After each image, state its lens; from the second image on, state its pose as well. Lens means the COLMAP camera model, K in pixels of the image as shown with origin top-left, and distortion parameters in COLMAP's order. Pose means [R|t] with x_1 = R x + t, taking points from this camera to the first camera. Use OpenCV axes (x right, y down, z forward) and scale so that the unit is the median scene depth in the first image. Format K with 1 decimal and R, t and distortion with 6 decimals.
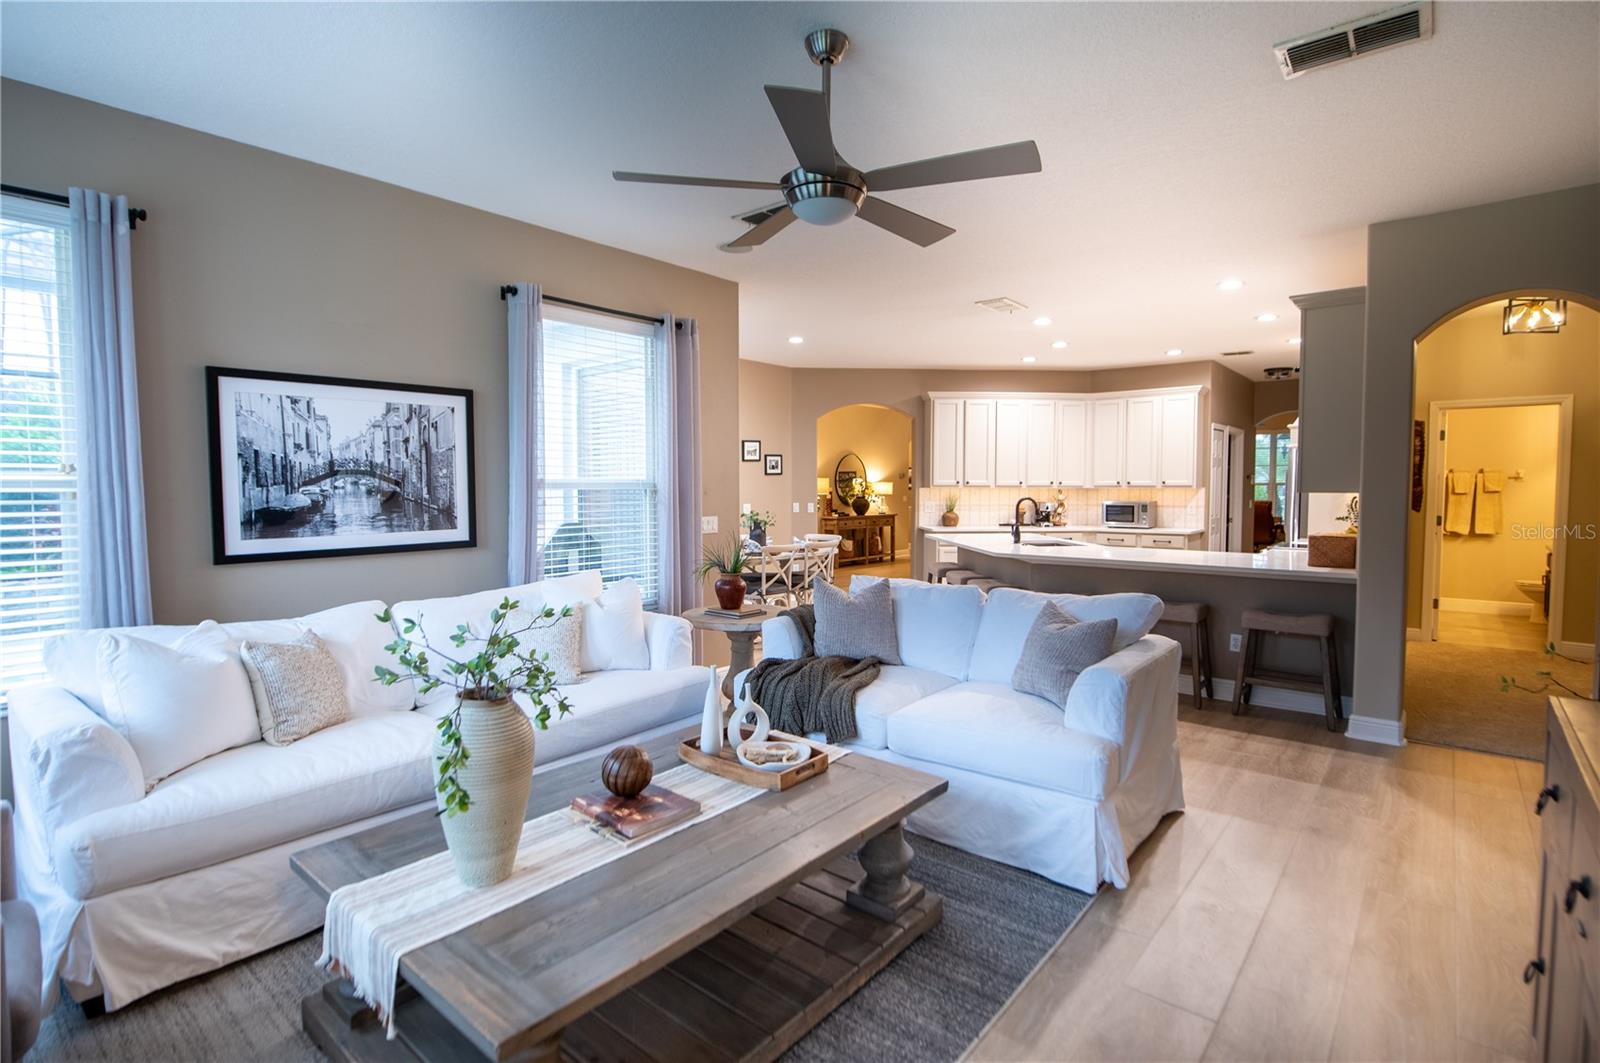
lens RADIAL K [[790.9, 0, 794.5], [0, 790.9, 529.4], [0, 0, 1]] dist [-0.009757, 0.000086]
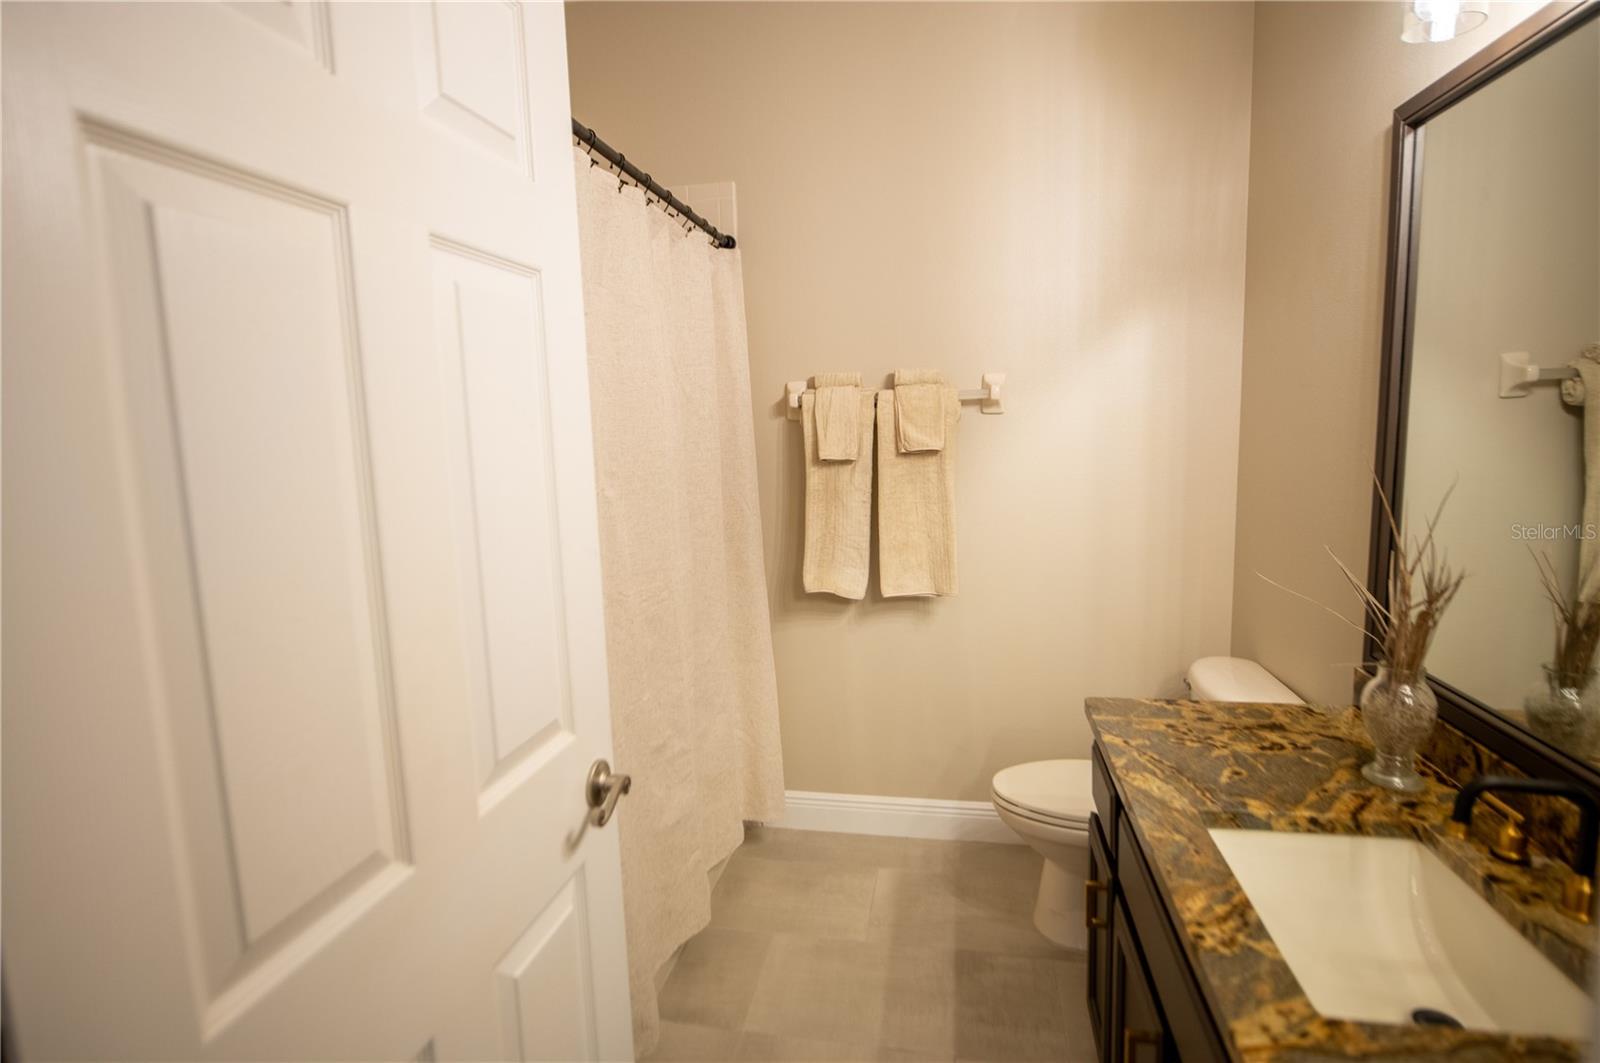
lens RADIAL K [[790.9, 0, 802.7], [0, 790.9, 527.8], [0, 0, 1]] dist [-0.009757, 0.000086]
pose [[0.869301, -0.091235, 0.485790, 0.698671], [0.057284, 0.994791, 0.084323, -0.046790], [-0.490953, -0.045474, 0.869999, 0.757310]]
